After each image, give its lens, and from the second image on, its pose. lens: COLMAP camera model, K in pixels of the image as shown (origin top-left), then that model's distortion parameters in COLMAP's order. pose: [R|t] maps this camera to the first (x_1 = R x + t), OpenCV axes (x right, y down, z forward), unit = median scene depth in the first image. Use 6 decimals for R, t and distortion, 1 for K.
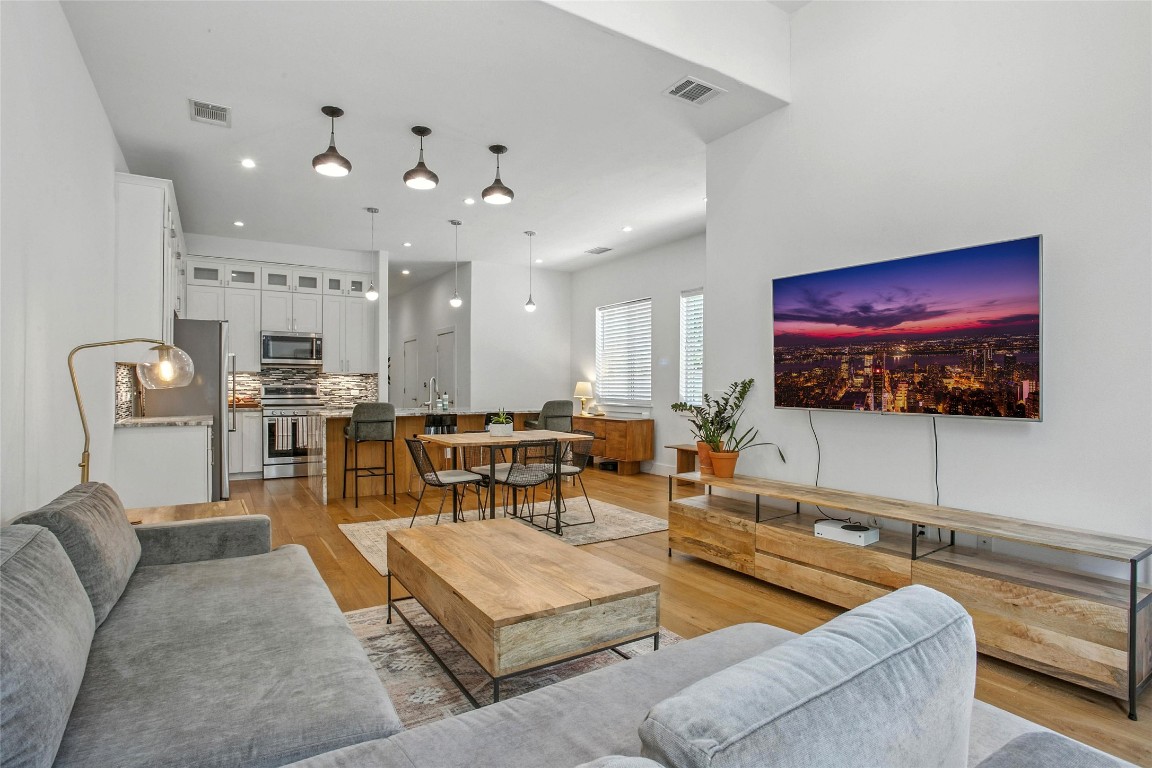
lens RADIAL K [[571.9, 0, 568.3], [0, 571.9, 386.5], [0, 0, 1]] dist [-0.068577, 0.029482]
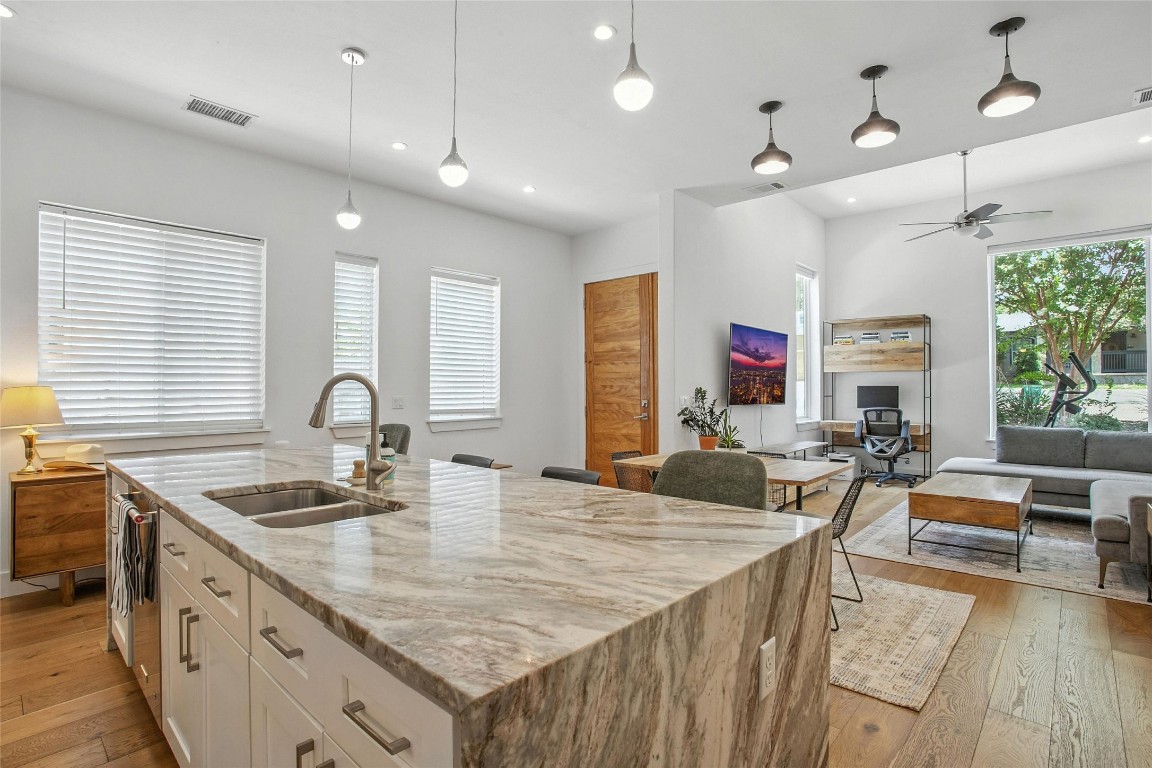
lens RADIAL K [[562.7, 0, 570.8], [0, 562.7, 378.5], [0, 0, 1]] dist [-0.064477, 0.027255]
pose [[-0.256765, 0.012041, 0.966399, -0.491196], [0.004243, 0.999927, -0.011332, -0.009765], [-0.966464, 0.001190, -0.256798, 0.890141]]
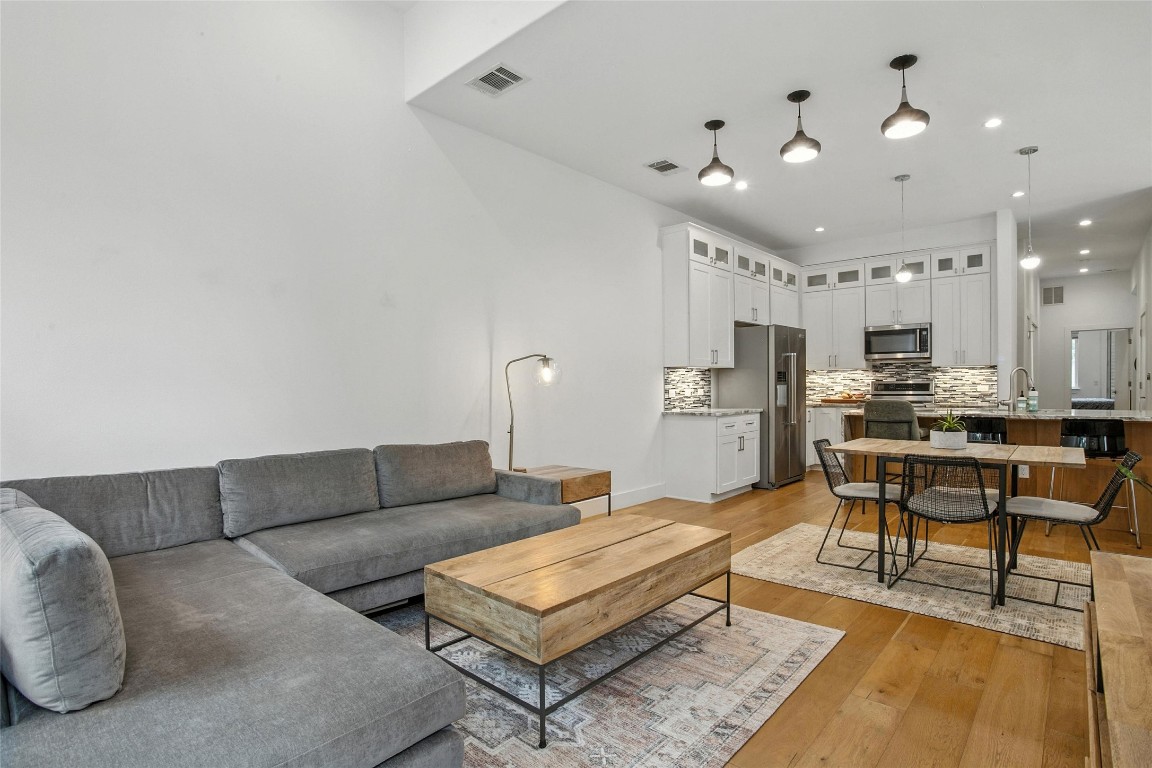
lens RADIAL K [[583.2, 0, 602.9], [0, 583.2, 396.5], [0, 0, 1]] dist [-0.000279, 0.000748]
pose [[0.325020, 0.011840, -0.945633, 0.284549], [0.012636, 0.999778, 0.016861, 0.001169], [0.945623, -0.017429, 0.324798, 0.214974]]
